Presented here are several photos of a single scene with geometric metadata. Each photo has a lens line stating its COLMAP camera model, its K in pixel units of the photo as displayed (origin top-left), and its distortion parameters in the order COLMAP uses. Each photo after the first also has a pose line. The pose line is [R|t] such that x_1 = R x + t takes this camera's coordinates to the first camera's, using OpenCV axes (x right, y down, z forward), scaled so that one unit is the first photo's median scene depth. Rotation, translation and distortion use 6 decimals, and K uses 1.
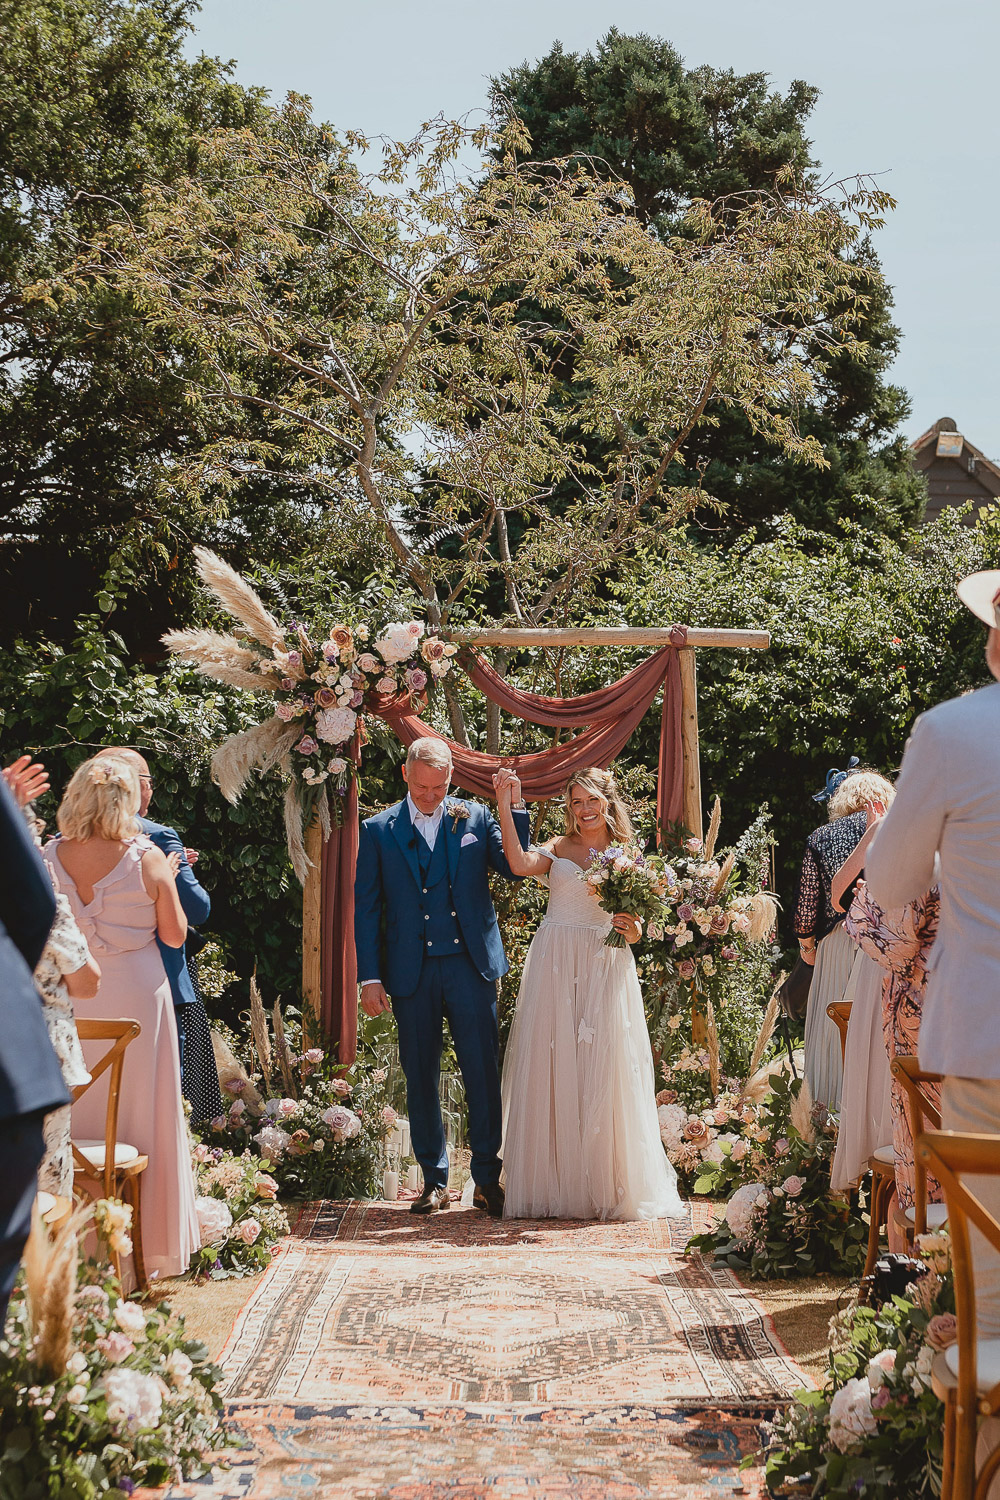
lens RADIAL K [[2147.6, 0, 500.0], [0, 2147.6, 750.0], [0, 0, 1]] dist [-0.023681, 0.628671]
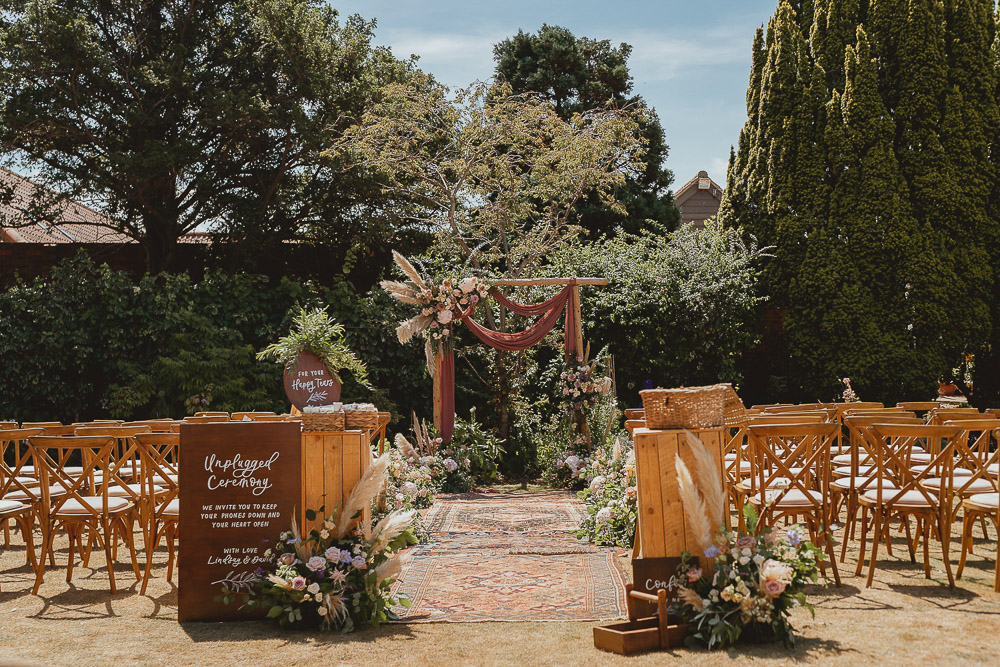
lens RADIAL K [[1431.7, 0, 500.0], [0, 1431.7, 333.5], [0, 0, 1]] dist [-0.023681, 0.628671]
pose [[0.999792, -0.018358, 0.008862, -0.022858], [0.018364, 0.999831, -0.000575, 0.011089], [-0.008850, 0.000738, 0.999961, -0.740985]]
